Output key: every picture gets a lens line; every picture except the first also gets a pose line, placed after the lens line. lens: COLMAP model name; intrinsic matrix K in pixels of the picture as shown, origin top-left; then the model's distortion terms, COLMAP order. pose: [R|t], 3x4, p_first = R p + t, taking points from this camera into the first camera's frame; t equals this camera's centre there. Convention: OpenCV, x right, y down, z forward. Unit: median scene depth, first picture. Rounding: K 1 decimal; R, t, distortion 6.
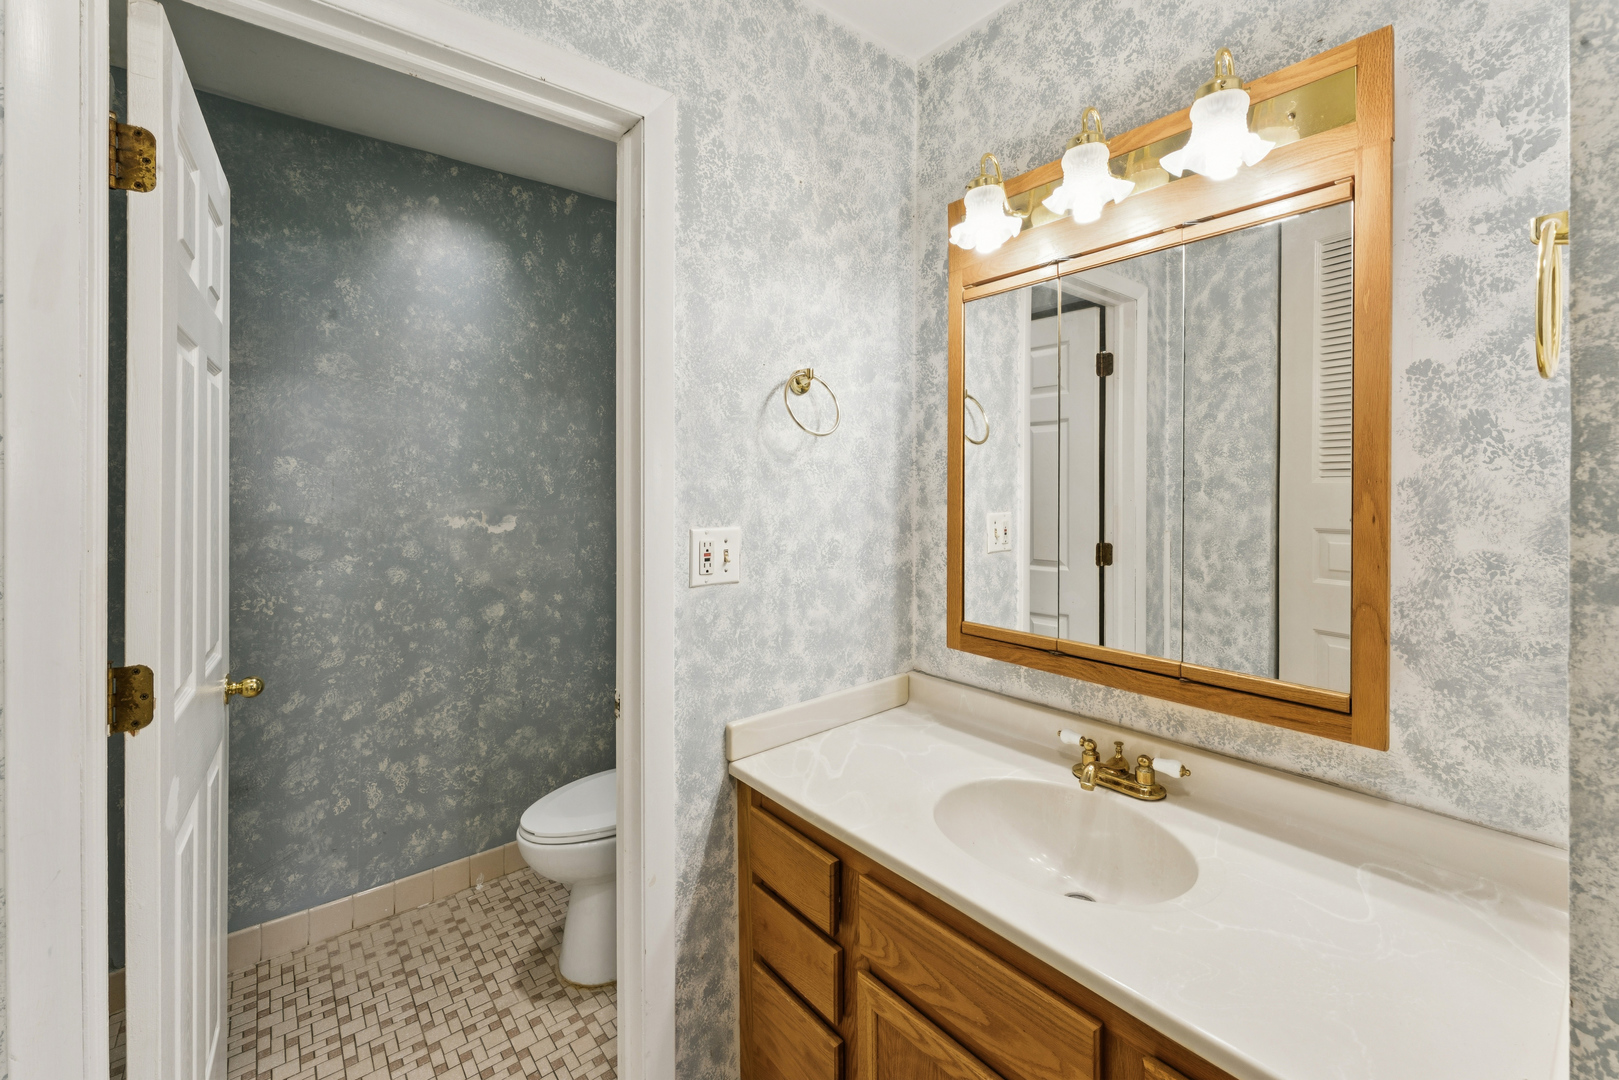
lens RADIAL K [[666.3, 0, 802.5], [0, 666.3, 484.1], [0, 0, 1]] dist [0.000605, -0.000016]
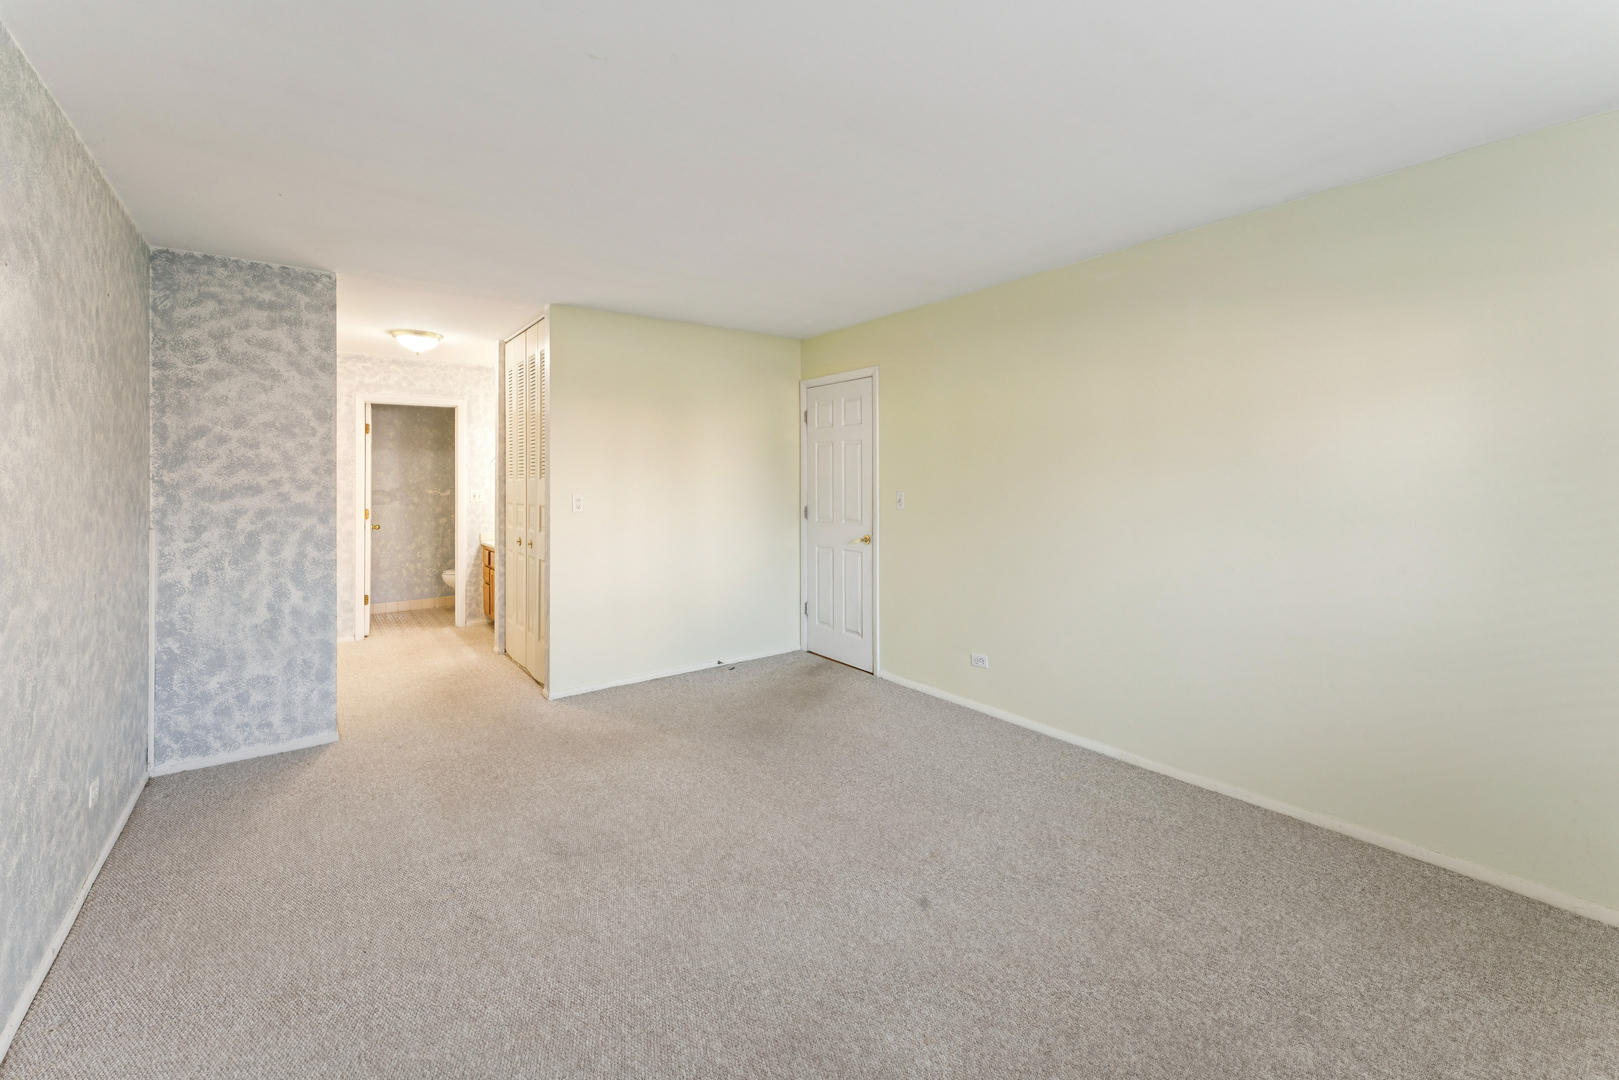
lens RADIAL K [[666.3, 0, 816.4], [0, 666.3, 476.1], [0, 0, 1]] dist [0.000605, -0.000016]
pose [[0.999691, 0.000978, -0.024855, 2.308260], [-0.001024, 0.999998, -0.001847, -0.021640], [0.024853, 0.001871, 0.999689, -3.513196]]
